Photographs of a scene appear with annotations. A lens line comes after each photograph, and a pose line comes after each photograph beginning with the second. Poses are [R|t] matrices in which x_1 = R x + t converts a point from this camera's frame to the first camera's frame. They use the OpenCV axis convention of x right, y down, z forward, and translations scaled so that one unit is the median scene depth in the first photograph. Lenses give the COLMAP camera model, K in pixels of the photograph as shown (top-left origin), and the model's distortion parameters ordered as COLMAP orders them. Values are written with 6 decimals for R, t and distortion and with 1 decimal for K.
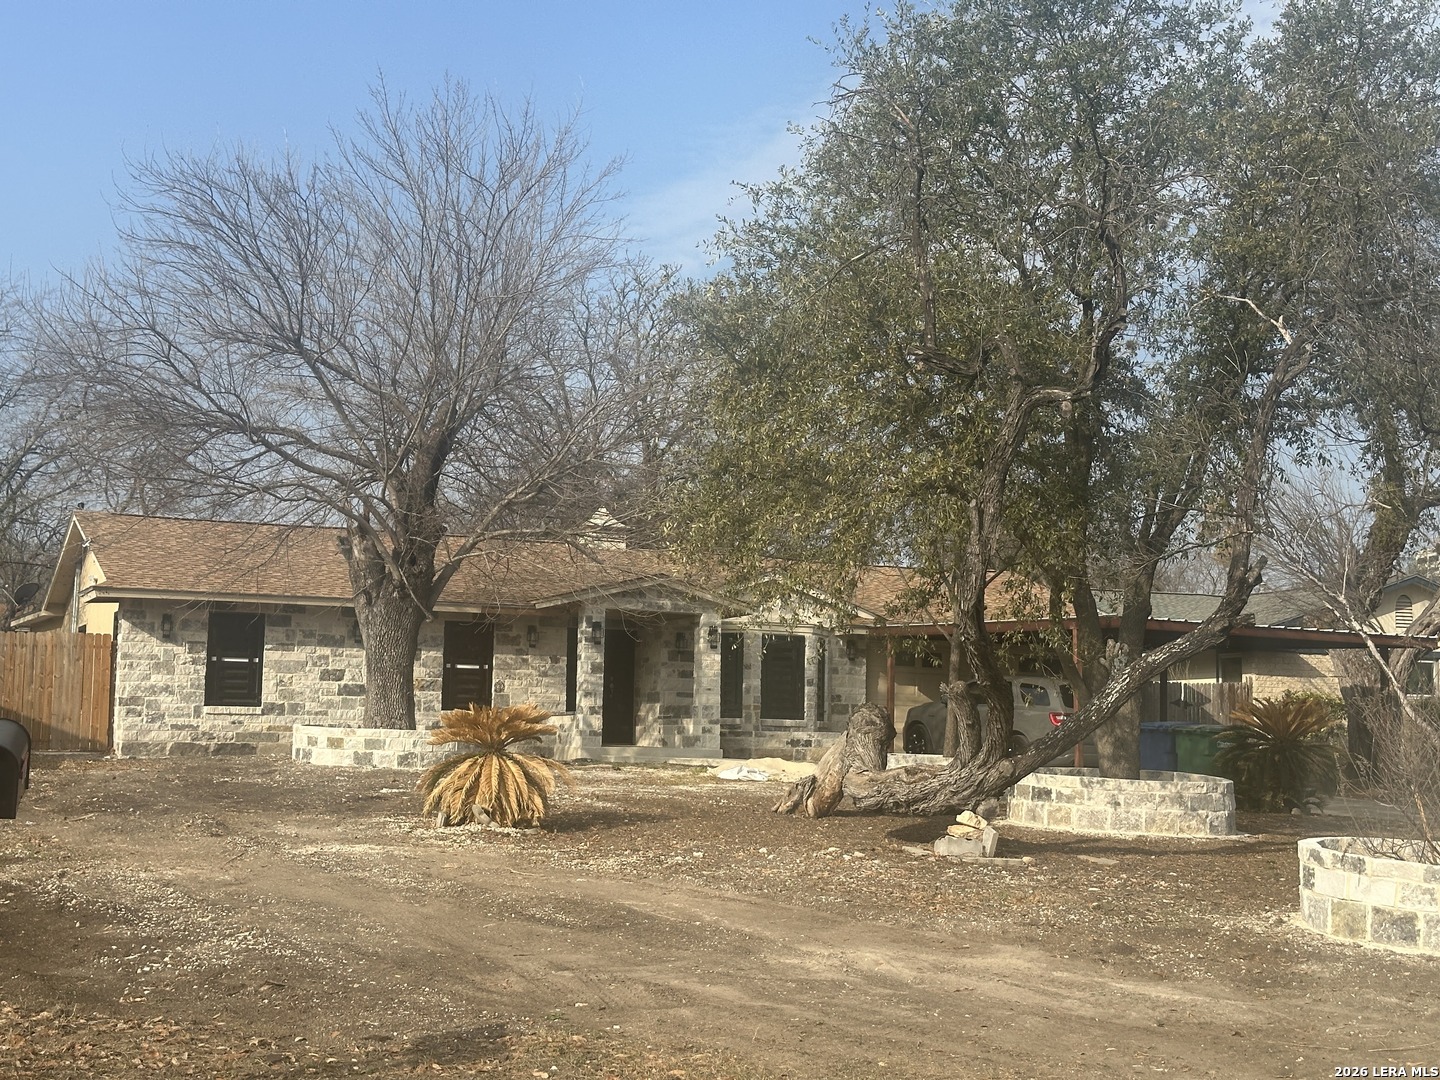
lens RADIAL K [[2034.4, 0, 722.3], [0, 2034.4, 544.2], [0, 0, 1]] dist [0.083269, 0.000000]
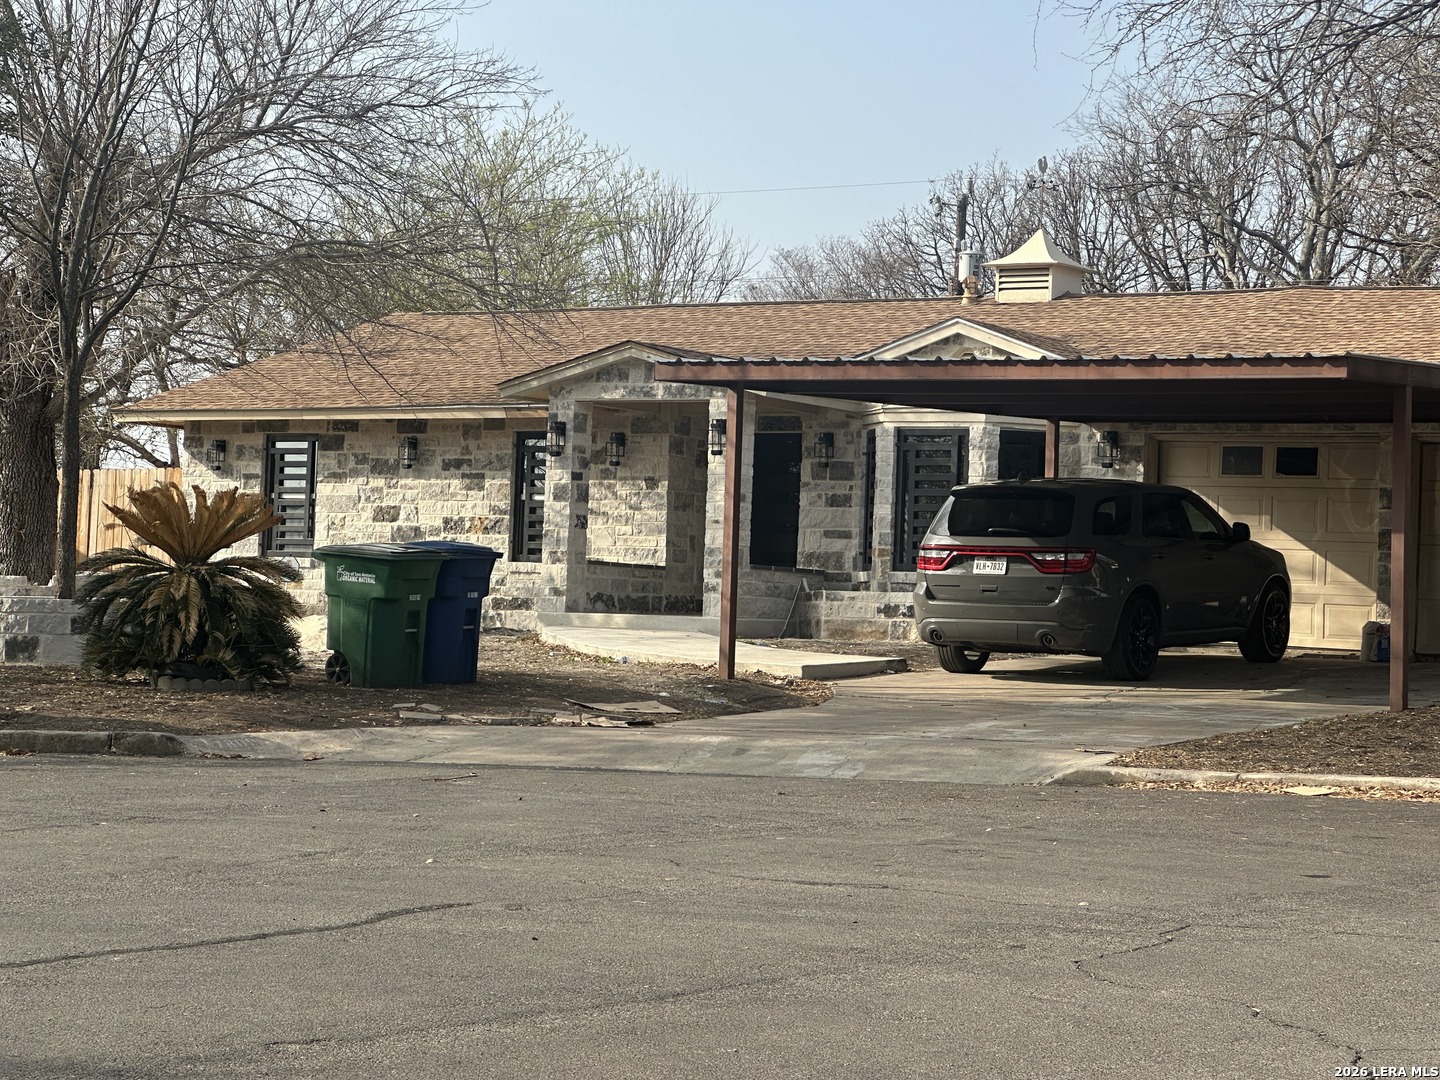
lens RADIAL K [[3317.1, 0, 726.6], [0, 3317.1, 505.8], [0, 0, 1]] dist [0.271523, 0.000000]
pose [[0.496001, -0.031876, -0.867737, 0.895029], [0.061206, 0.998124, -0.001680, 0.070556], [0.866162, -0.052278, 0.497021, 0.517856]]
